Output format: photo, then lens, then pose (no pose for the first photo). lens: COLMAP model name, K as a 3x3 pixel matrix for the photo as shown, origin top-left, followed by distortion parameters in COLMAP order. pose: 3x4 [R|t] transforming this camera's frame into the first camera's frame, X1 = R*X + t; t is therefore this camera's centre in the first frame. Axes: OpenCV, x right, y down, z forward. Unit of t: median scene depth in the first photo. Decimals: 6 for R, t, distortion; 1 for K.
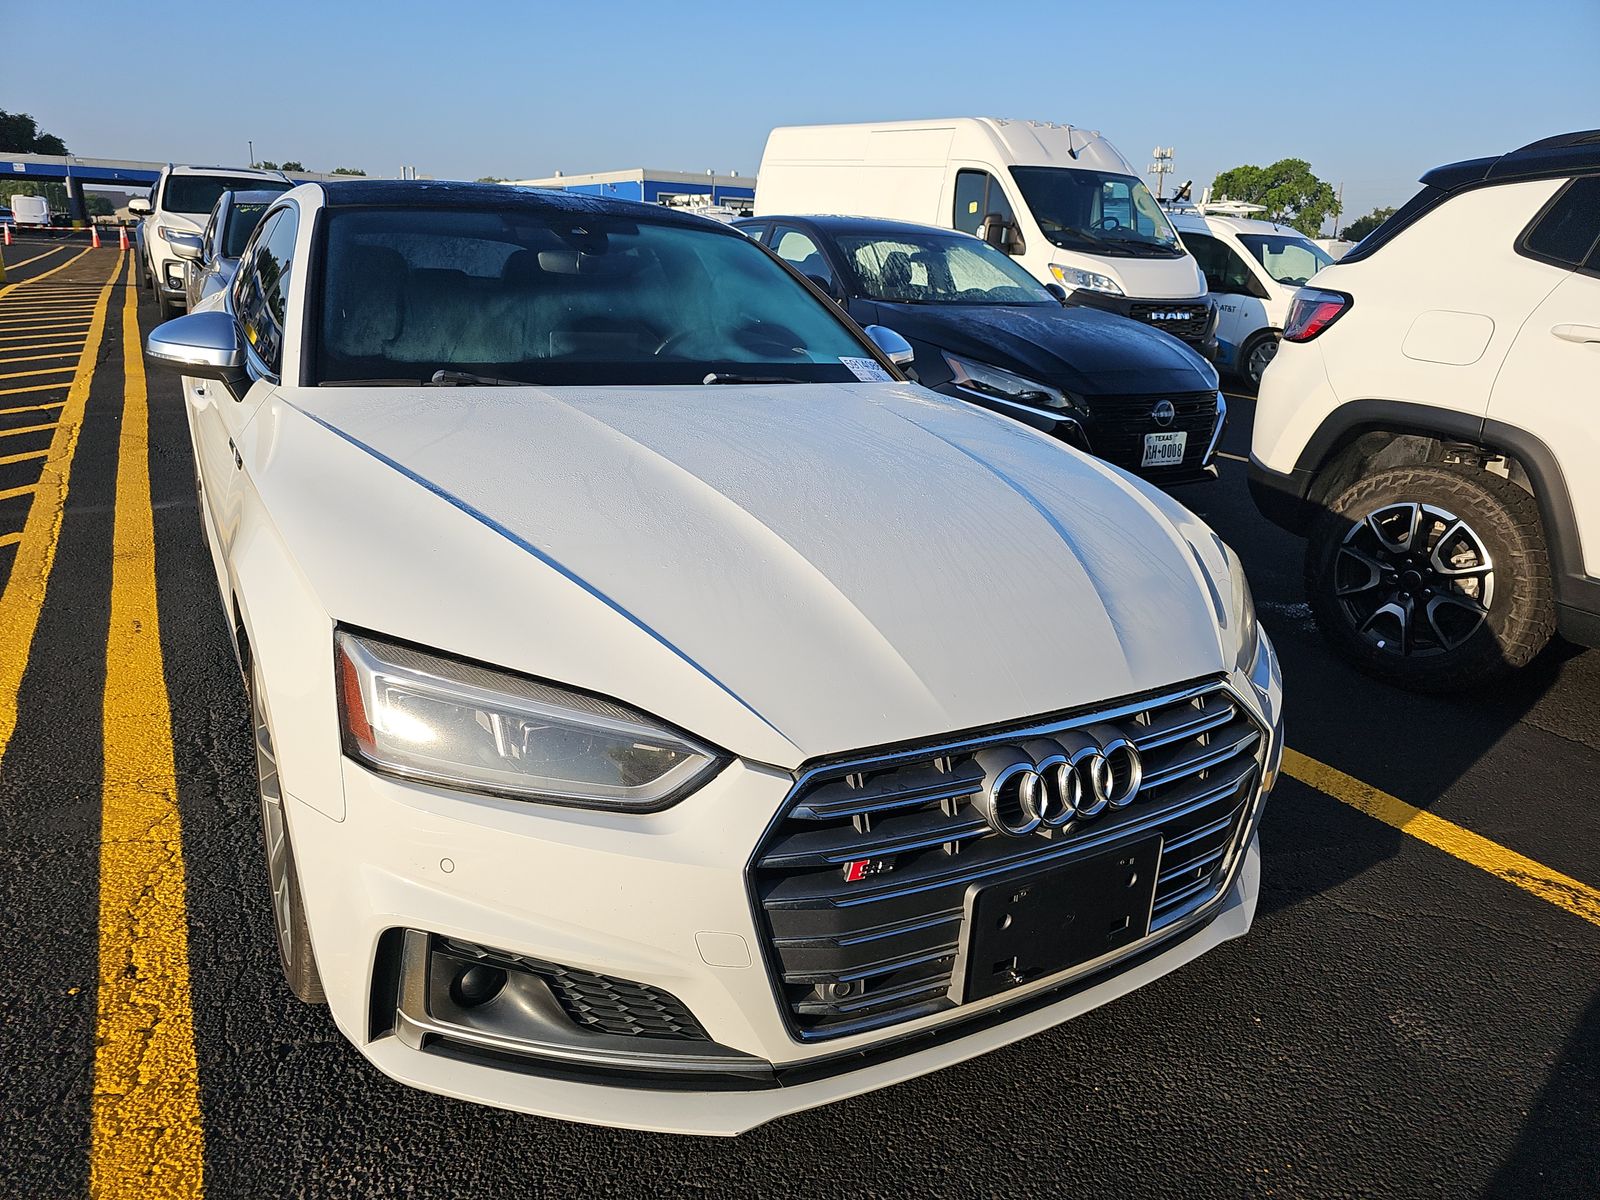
lens RADIAL K [[1085.5, 0, 787.7], [0, 1085.5, 600.4], [0, 0, 1]] dist [0.041650, -0.048232]
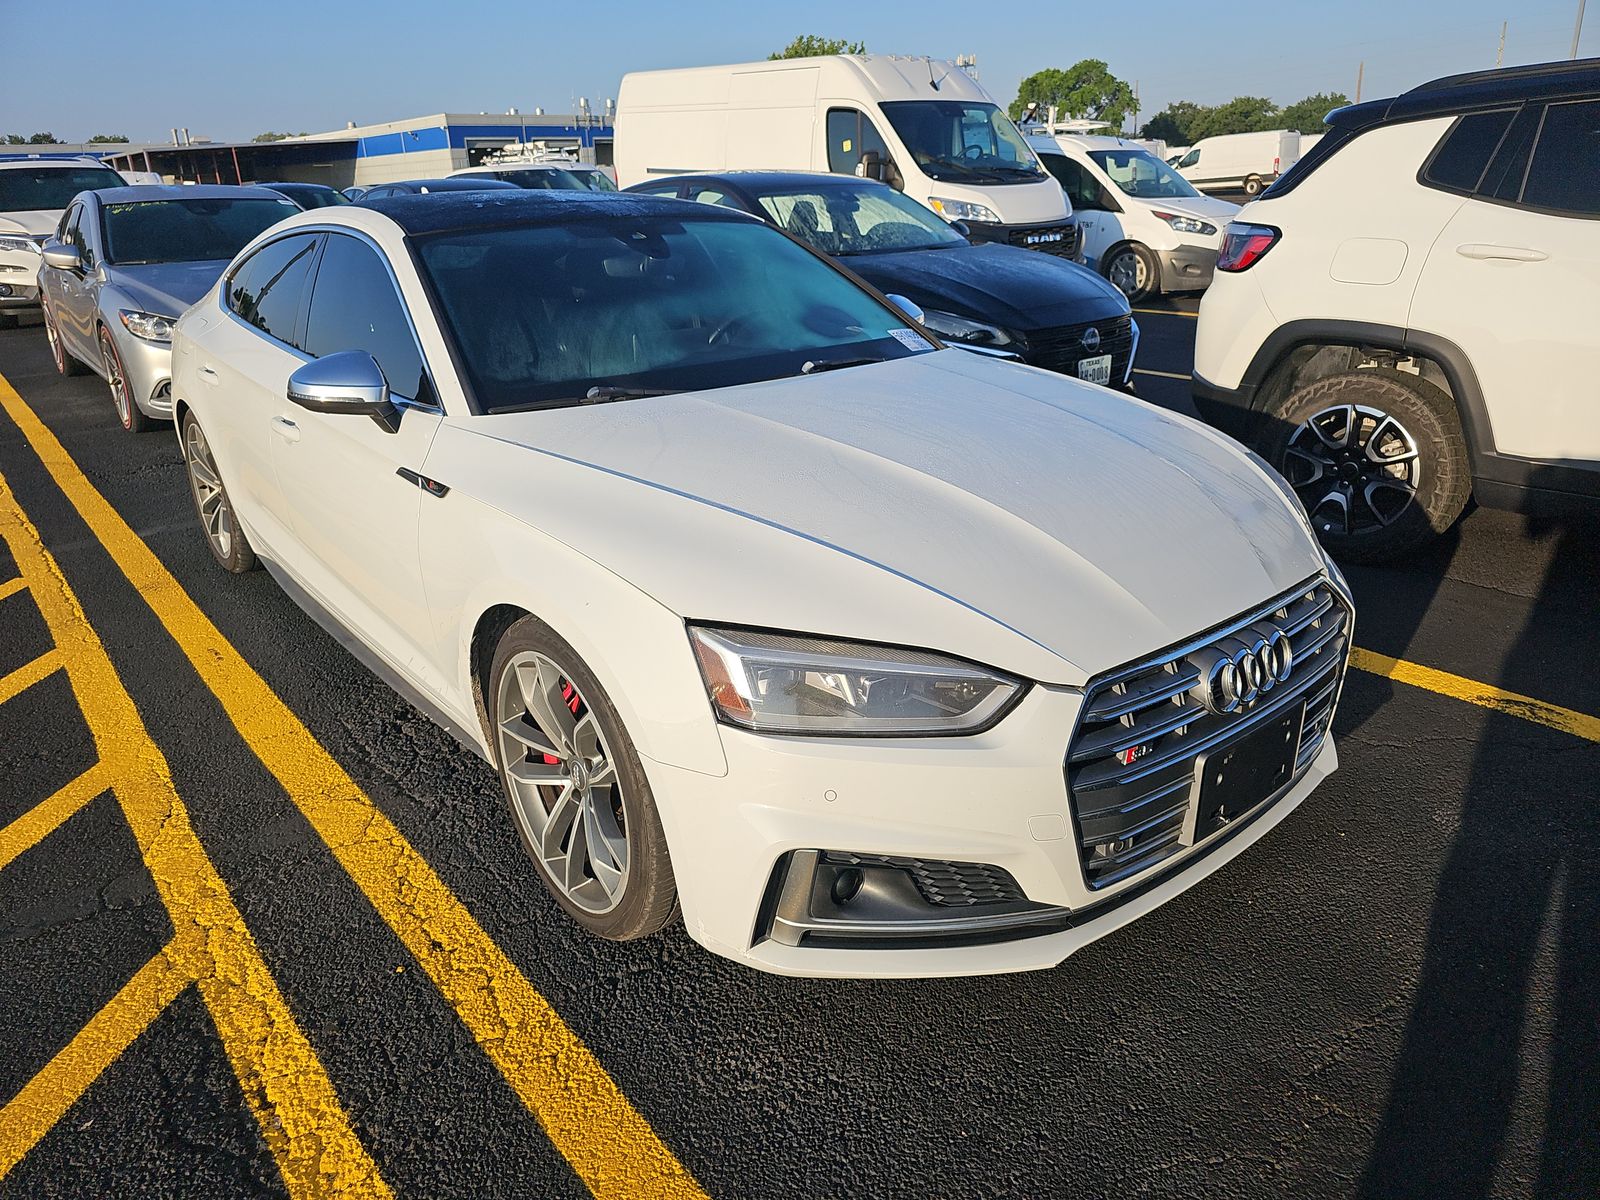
lens RADIAL K [[1080.7, 0, 800.5], [0, 1080.7, 617.2], [0, 0, 1]] dist [0.042643, -0.051589]
pose [[0.982924, -0.129864, 0.130369, -0.204742], [0.120111, 0.989523, 0.080108, -0.029744], [-0.139406, -0.063082, 0.988224, -0.098304]]
